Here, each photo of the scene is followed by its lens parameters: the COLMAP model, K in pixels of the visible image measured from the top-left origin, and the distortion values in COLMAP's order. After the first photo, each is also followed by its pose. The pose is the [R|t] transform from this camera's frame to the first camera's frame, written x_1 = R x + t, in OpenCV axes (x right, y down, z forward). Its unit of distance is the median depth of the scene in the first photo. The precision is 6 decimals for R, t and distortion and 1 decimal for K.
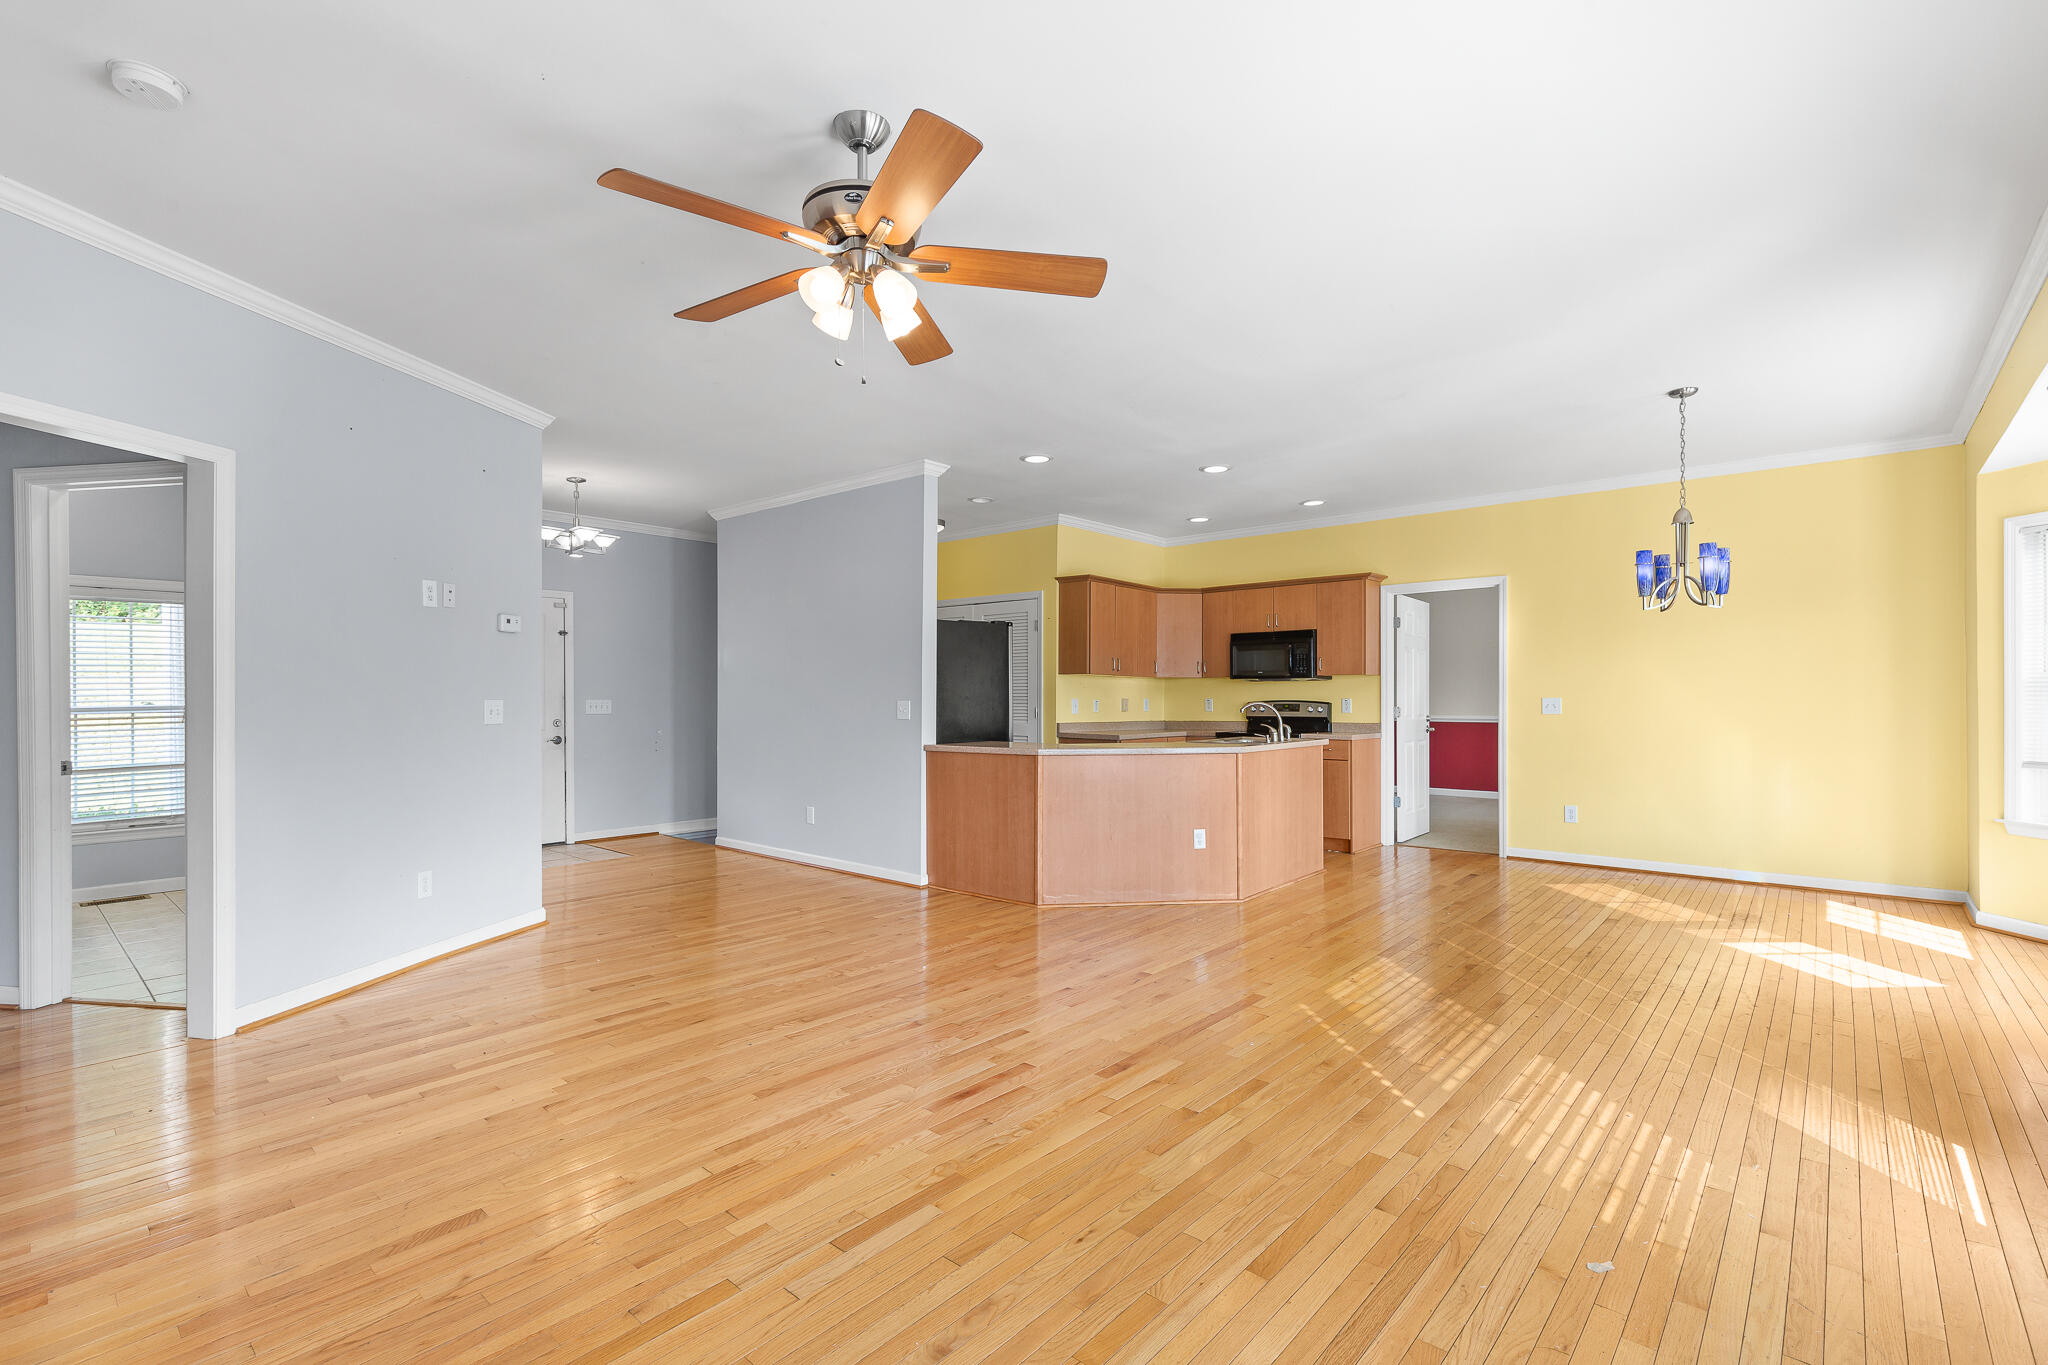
lens RADIAL K [[922.9, 0, 1016.7], [0, 922.9, 692.5], [0, 0, 1]] dist [0.003751, 0.000189]
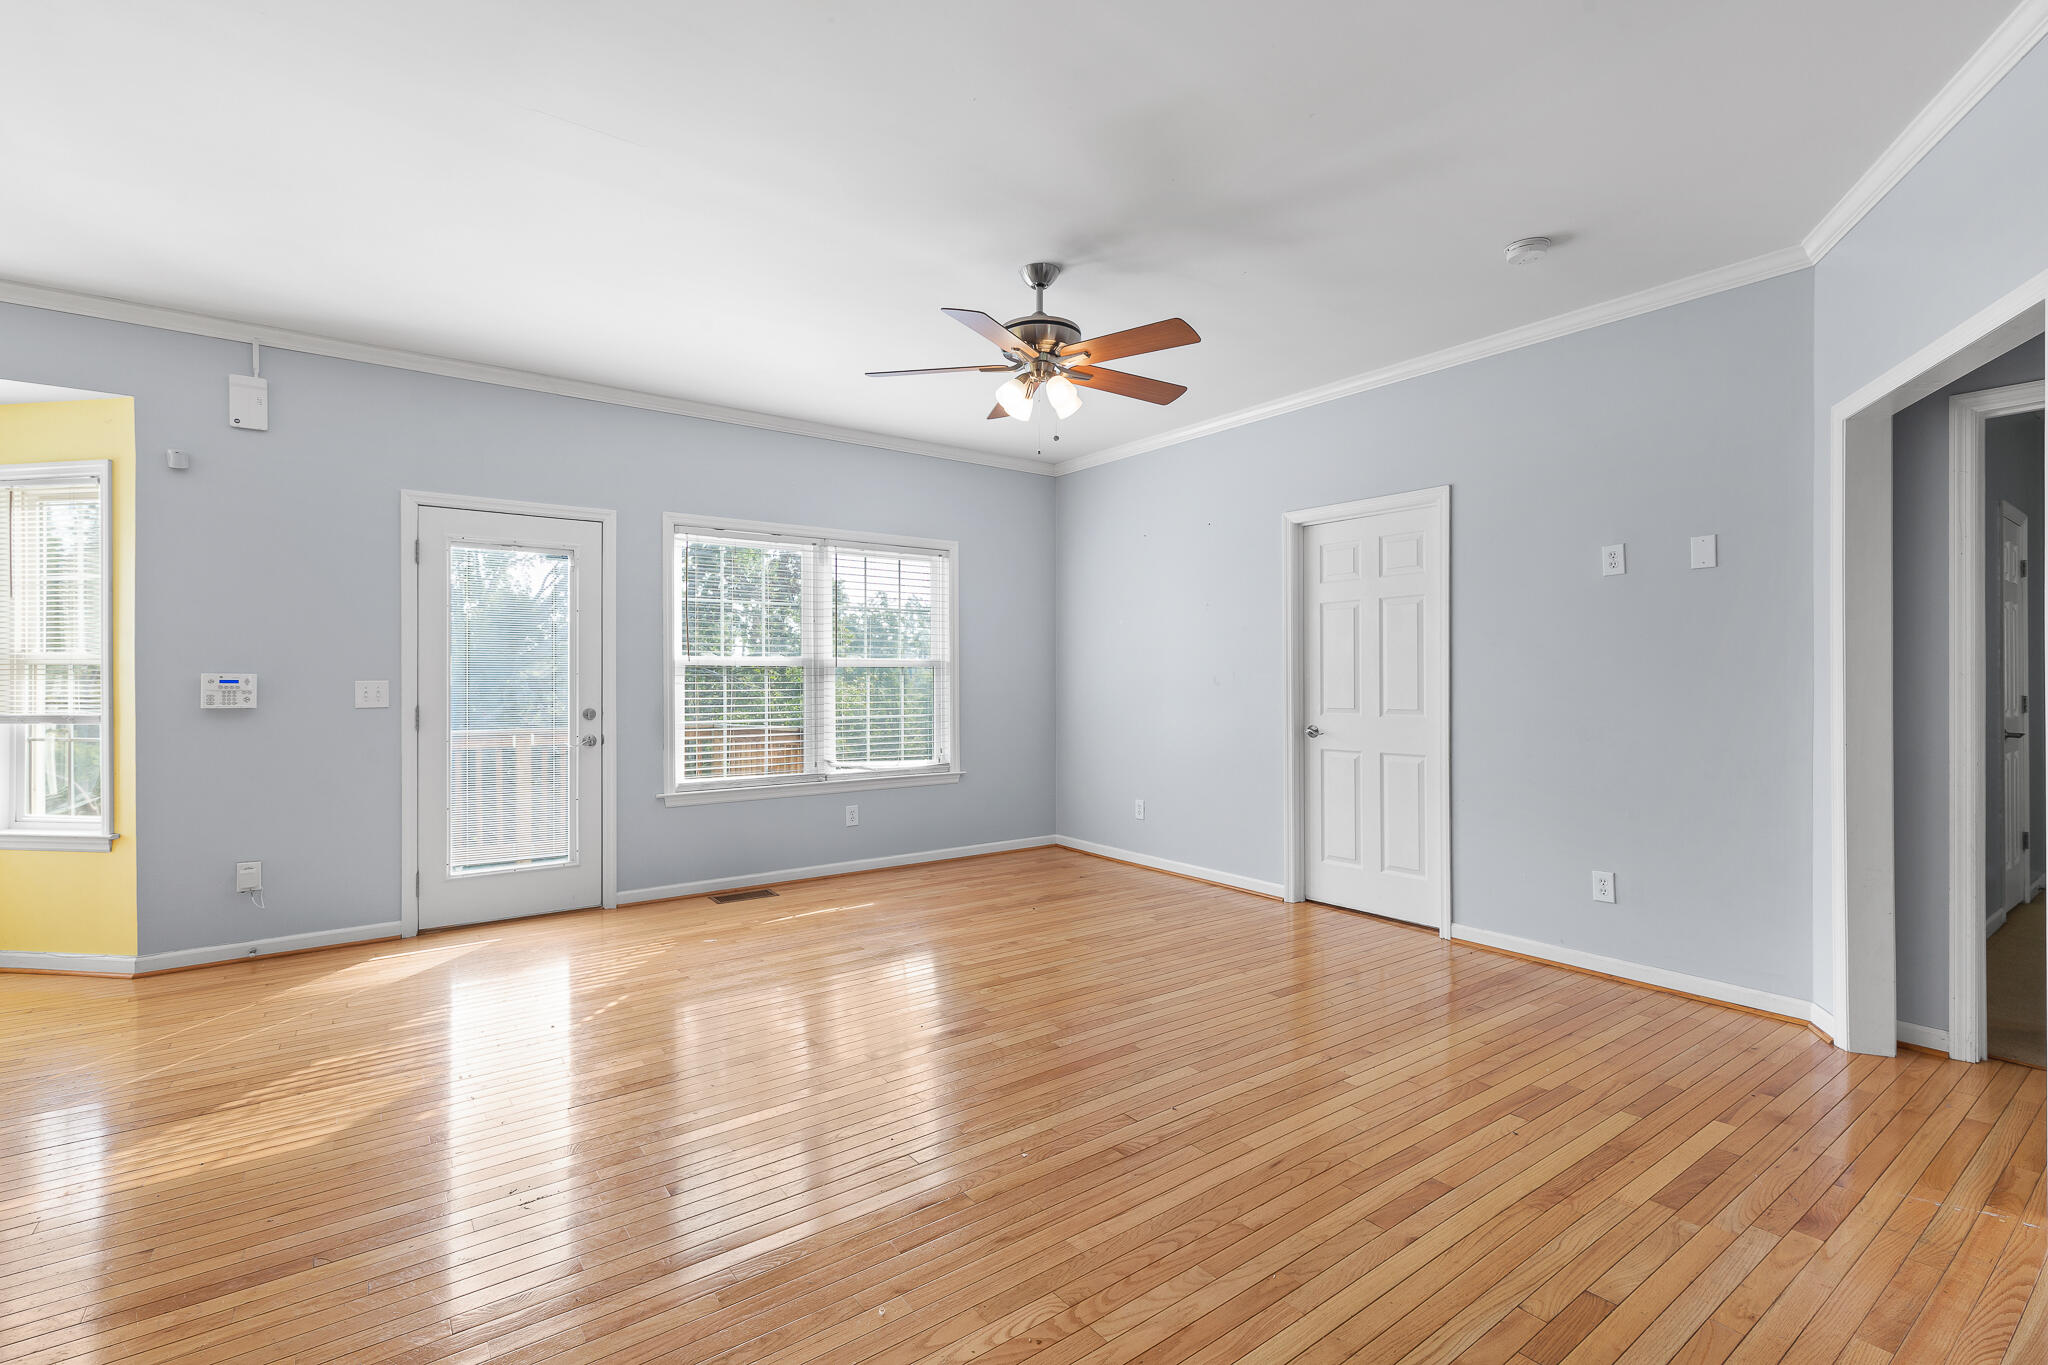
lens RADIAL K [[930.0, 0, 1029.1], [0, 930.0, 675.1], [0, 0, 1]] dist [0.010084, -0.000151]
pose [[-0.978957, 0.005243, 0.203999, -0.309081], [0.003964, 0.999970, -0.006680, 0.008421], [-0.204028, -0.005730, -0.978948, 1.694703]]
